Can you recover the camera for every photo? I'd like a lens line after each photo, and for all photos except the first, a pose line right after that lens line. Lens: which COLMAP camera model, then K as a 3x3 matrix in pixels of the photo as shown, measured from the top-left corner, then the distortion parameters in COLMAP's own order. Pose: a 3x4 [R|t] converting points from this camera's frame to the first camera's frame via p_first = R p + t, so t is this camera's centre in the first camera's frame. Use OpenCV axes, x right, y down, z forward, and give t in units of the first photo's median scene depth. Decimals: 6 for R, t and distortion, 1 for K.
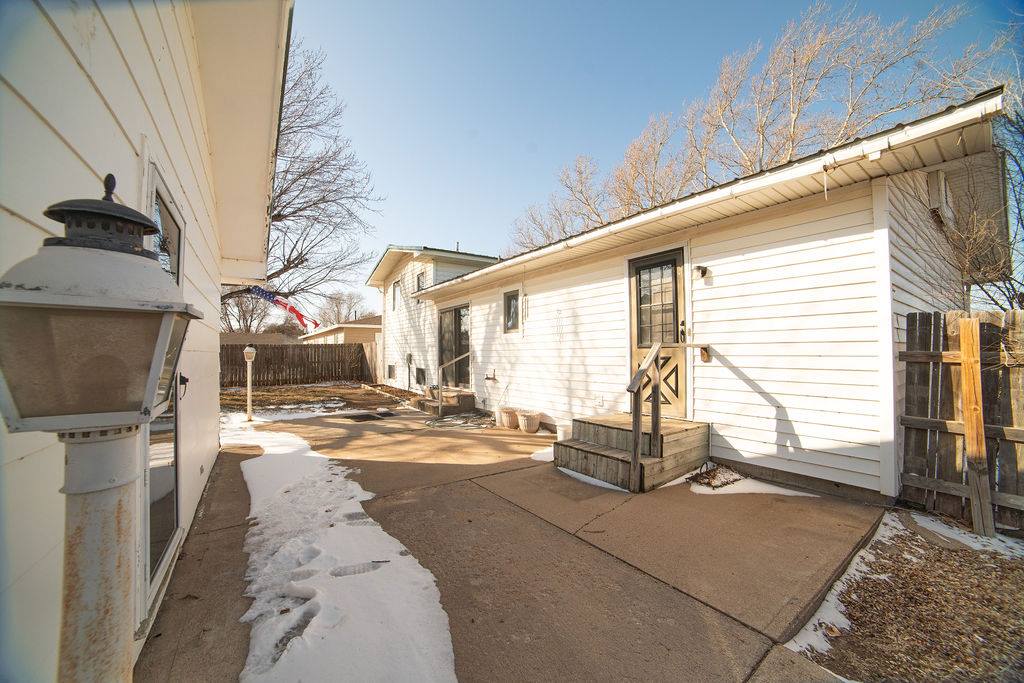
lens RADIAL K [[388.3, 0, 515.2], [0, 388.3, 340.1], [0, 0, 1]] dist [-0.032477, 0.000756]
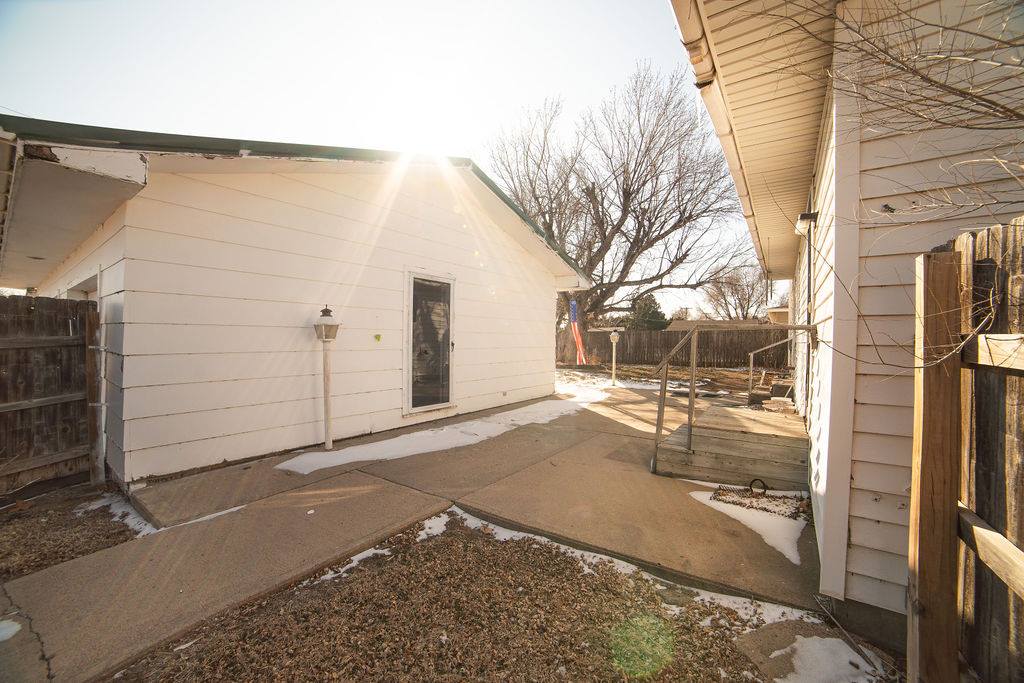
lens RADIAL K [[388.3, 0, 514.3], [0, 388.3, 336.9], [0, 0, 1]] dist [-0.032477, 0.000756]
pose [[0.349878, 0.010207, -0.936740, 1.449732], [0.016543, 0.999717, 0.017073, 0.013770], [0.936649, -0.021470, 0.349610, 0.391024]]
